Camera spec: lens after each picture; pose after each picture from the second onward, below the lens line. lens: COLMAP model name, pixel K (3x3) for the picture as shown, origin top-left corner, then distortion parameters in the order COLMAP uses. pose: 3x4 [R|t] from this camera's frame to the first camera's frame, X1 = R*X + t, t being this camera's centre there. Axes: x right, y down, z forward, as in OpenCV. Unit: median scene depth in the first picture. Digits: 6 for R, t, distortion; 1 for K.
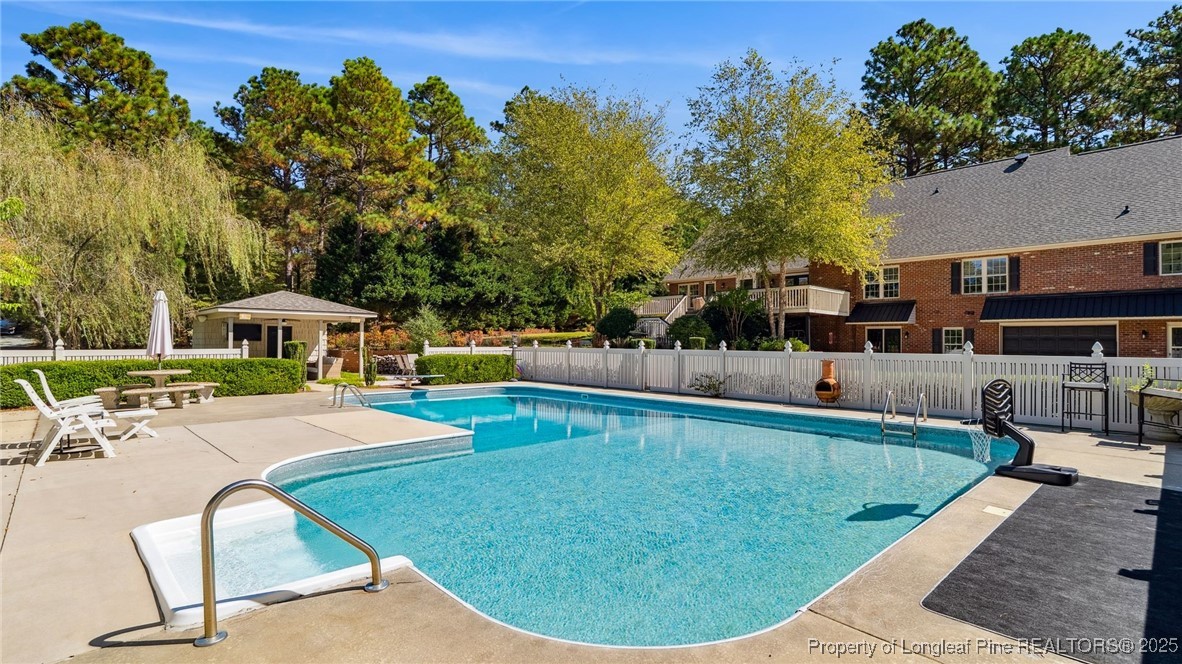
lens RADIAL K [[564.2, 0, 599.2], [0, 564.2, 325.8], [0, 0, 1]] dist [0.001741, 0.000867]
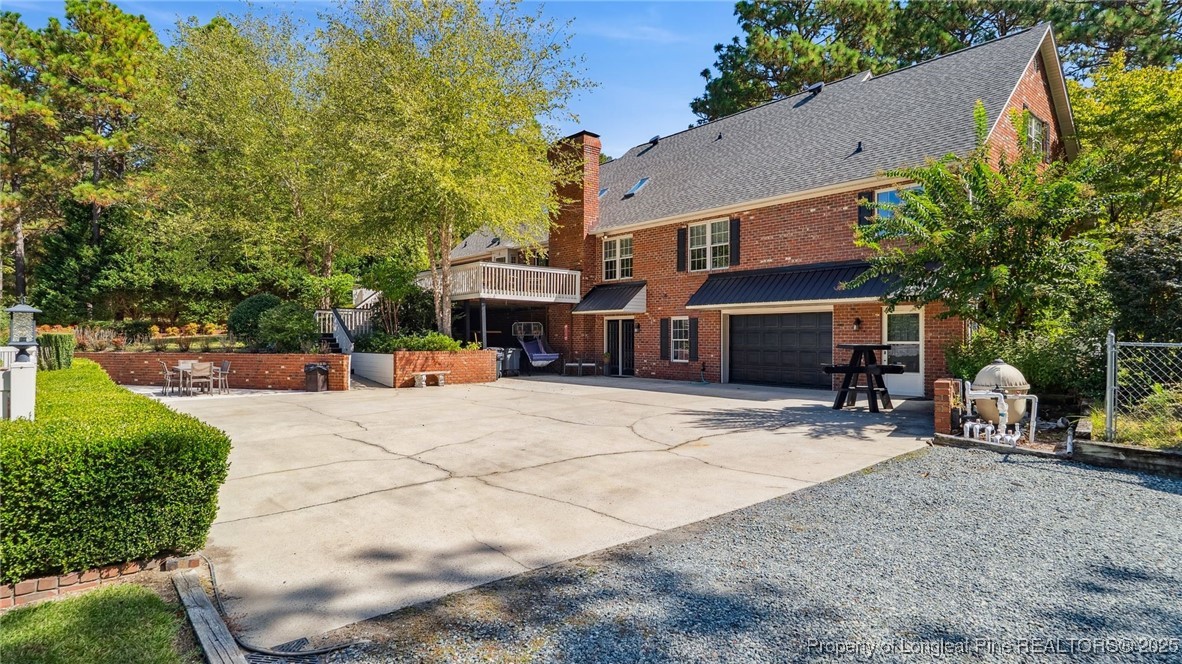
lens RADIAL K [[629.0, 0, 592.3], [0, 629.0, 336.4], [0, 0, 1]] dist [-0.002389, -0.000019]
pose [[0.999005, -0.004986, -0.044321, 0.554488], [0.006175, 0.999623, 0.026746, 0.005867], [0.044171, -0.026993, 0.998659, 0.175857]]
